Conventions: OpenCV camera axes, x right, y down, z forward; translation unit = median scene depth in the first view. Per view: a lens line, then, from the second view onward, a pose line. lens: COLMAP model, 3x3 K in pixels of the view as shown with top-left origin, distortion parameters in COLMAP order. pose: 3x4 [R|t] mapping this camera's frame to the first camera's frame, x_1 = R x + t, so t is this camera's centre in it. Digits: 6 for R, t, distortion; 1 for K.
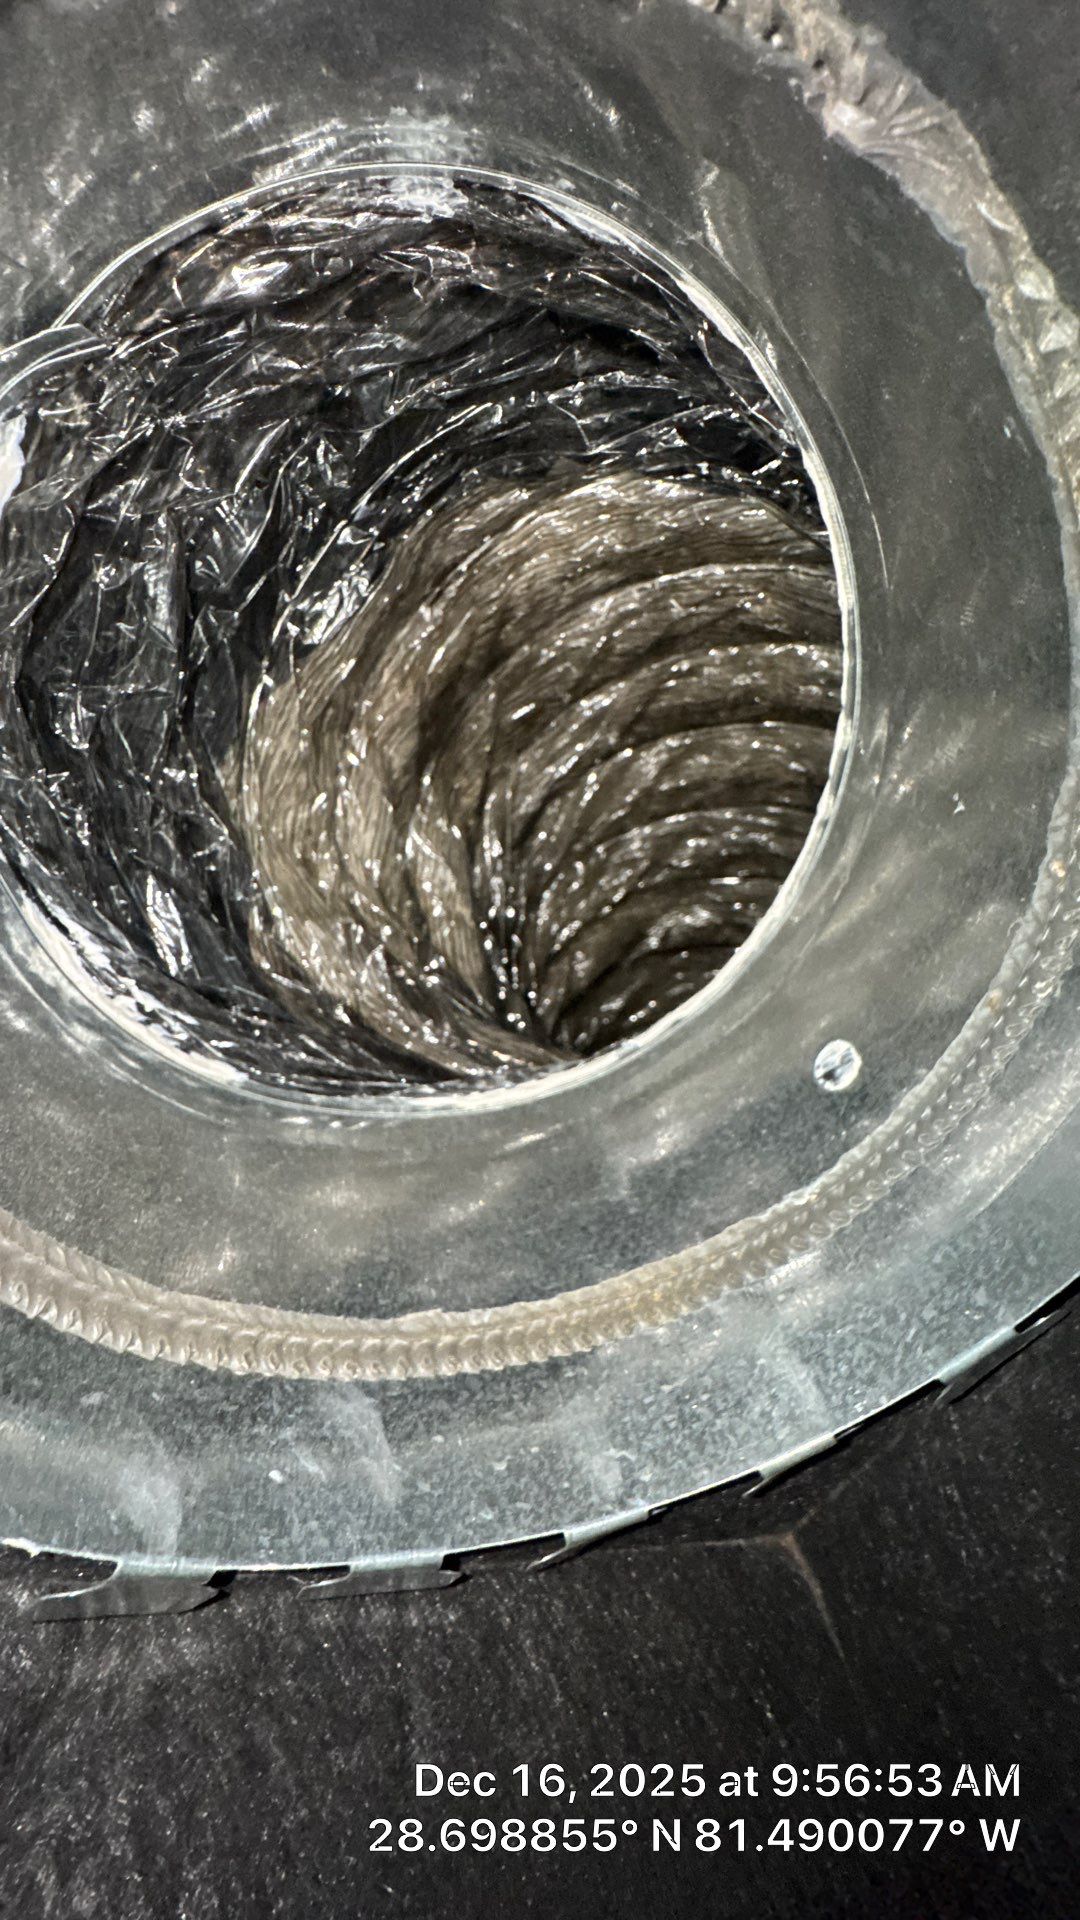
lens RADIAL K [[766.4, 0, 540.0], [0, 766.4, 960.0], [0, 0, 1]] dist [-0.005269, 0.000553]
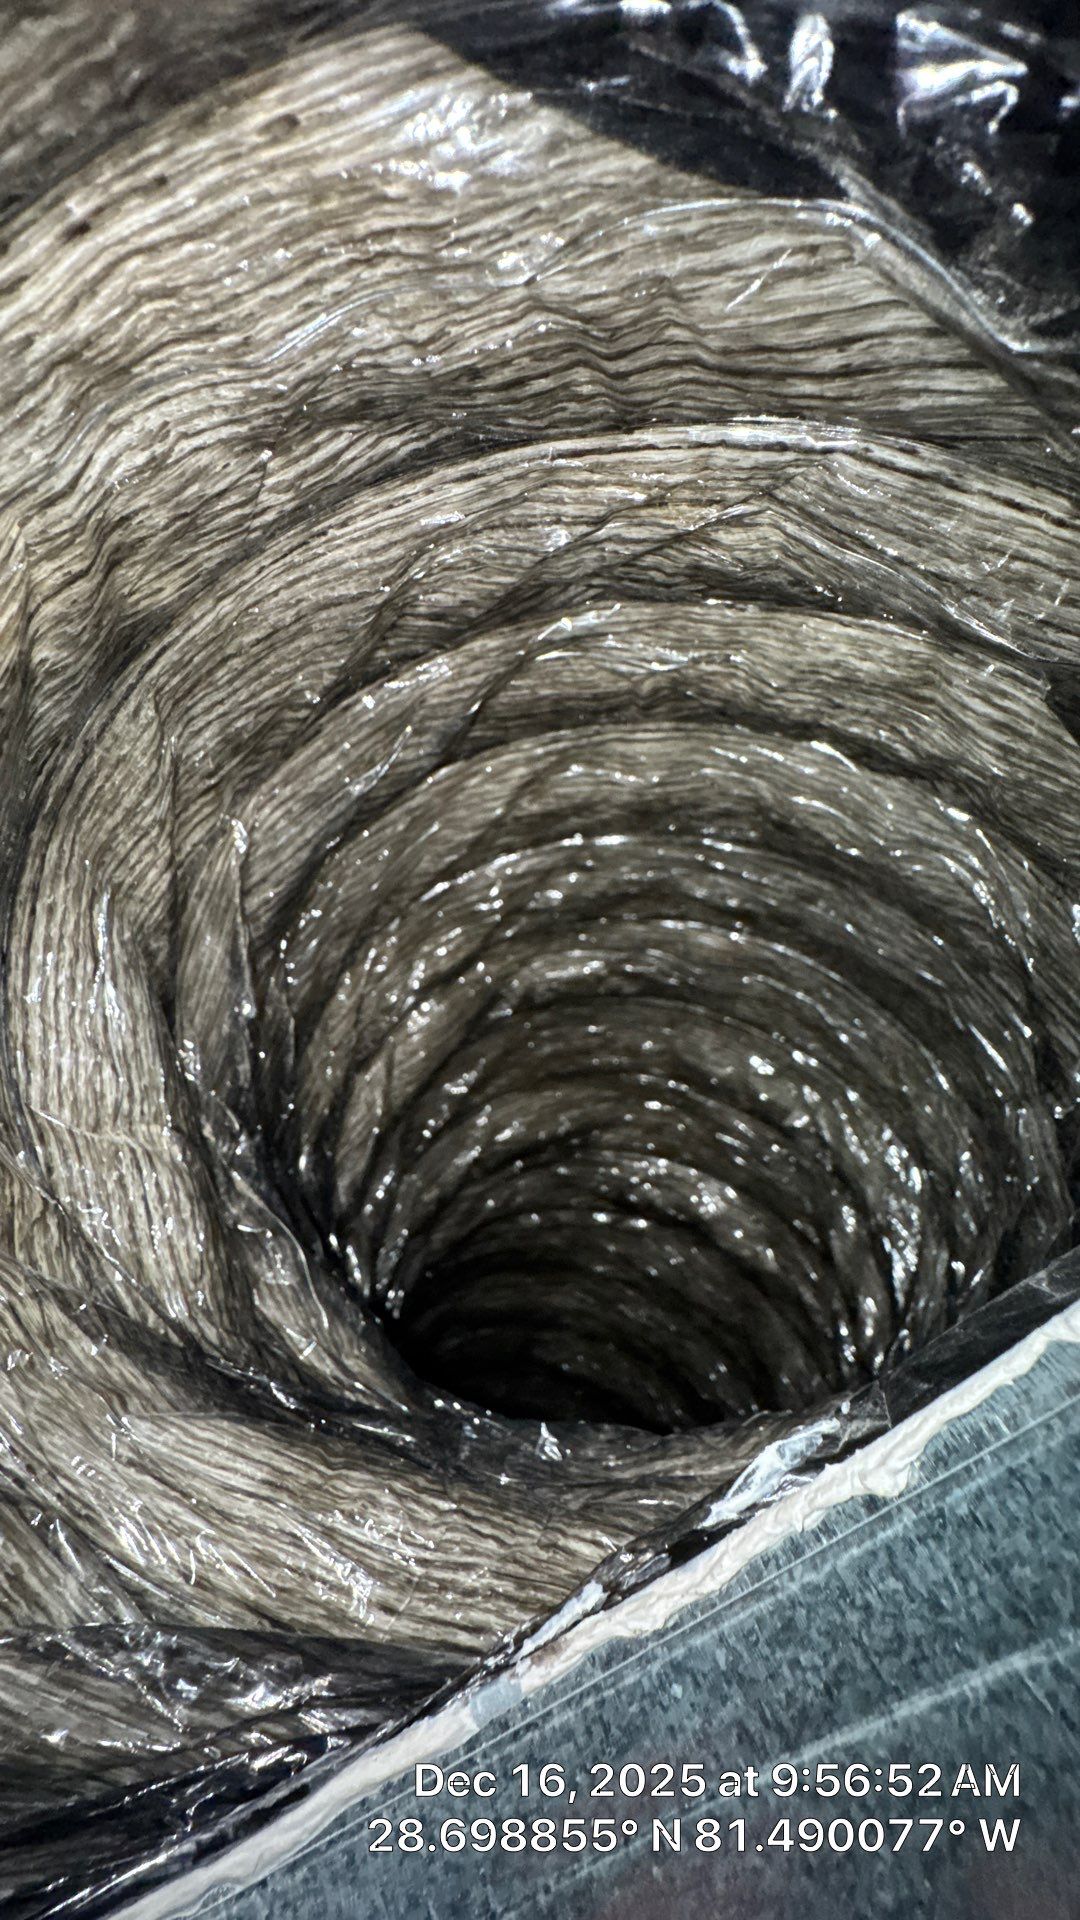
lens RADIAL K [[766.4, 0, 540.0], [0, 766.4, 960.0], [0, 0, 1]] dist [-0.005269, 0.000553]
pose [[0.978663, -0.075275, 0.191185, 0.071954], [0.043090, 0.984975, 0.167236, -0.295305], [-0.200901, -0.155430, 0.967202, 0.554079]]
